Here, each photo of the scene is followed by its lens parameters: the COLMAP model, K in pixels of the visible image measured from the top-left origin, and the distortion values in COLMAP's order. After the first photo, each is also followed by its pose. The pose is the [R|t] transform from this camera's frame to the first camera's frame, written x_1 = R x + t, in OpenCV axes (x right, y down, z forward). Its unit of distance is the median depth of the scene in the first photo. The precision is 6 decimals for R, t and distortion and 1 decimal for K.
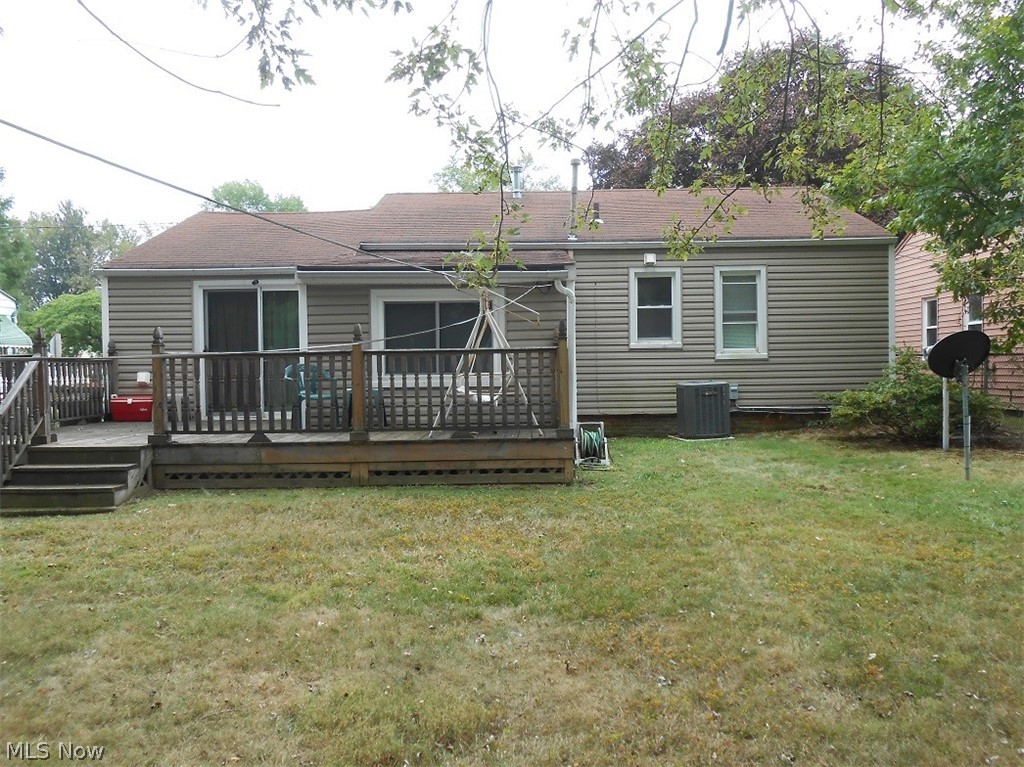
lens RADIAL K [[779.6, 0, 515.0], [0, 779.6, 380.6], [0, 0, 1]] dist [0.001436, 0.000137]
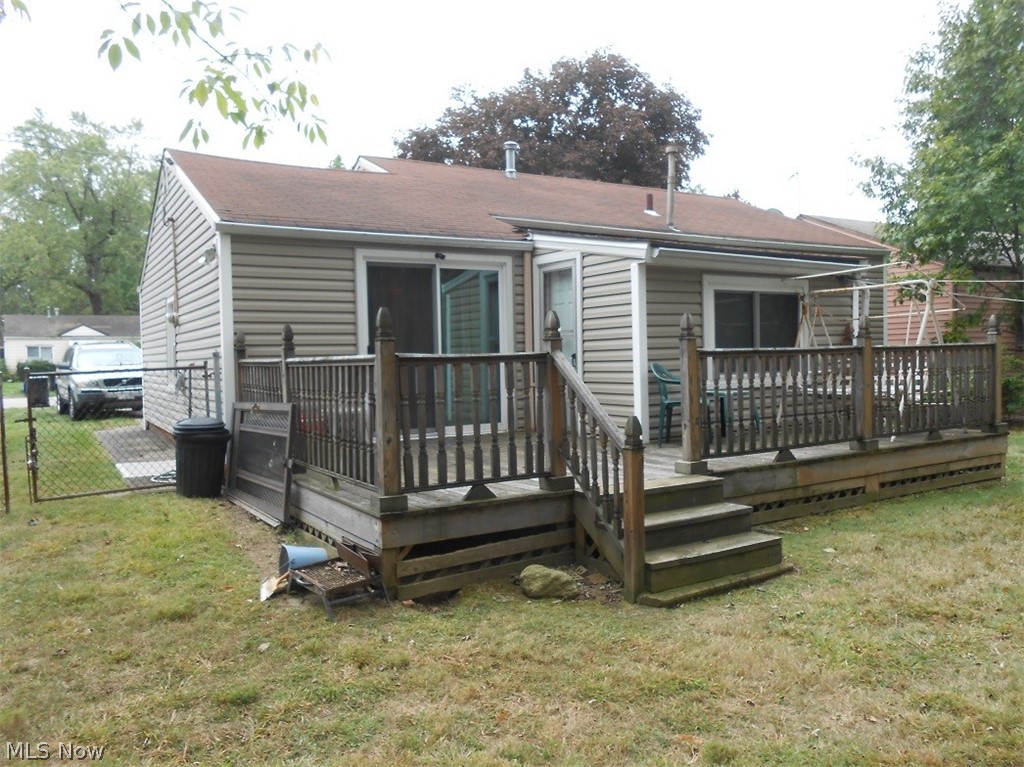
lens RADIAL K [[779.6, 0, 513.4], [0, 779.6, 386.9], [0, 0, 1]] dist [0.001436, 0.000137]
pose [[0.849282, -0.028787, 0.527154, -0.816665], [0.019896, 0.999548, 0.022529, -0.017569], [-0.527564, -0.008645, 0.849471, 0.382597]]
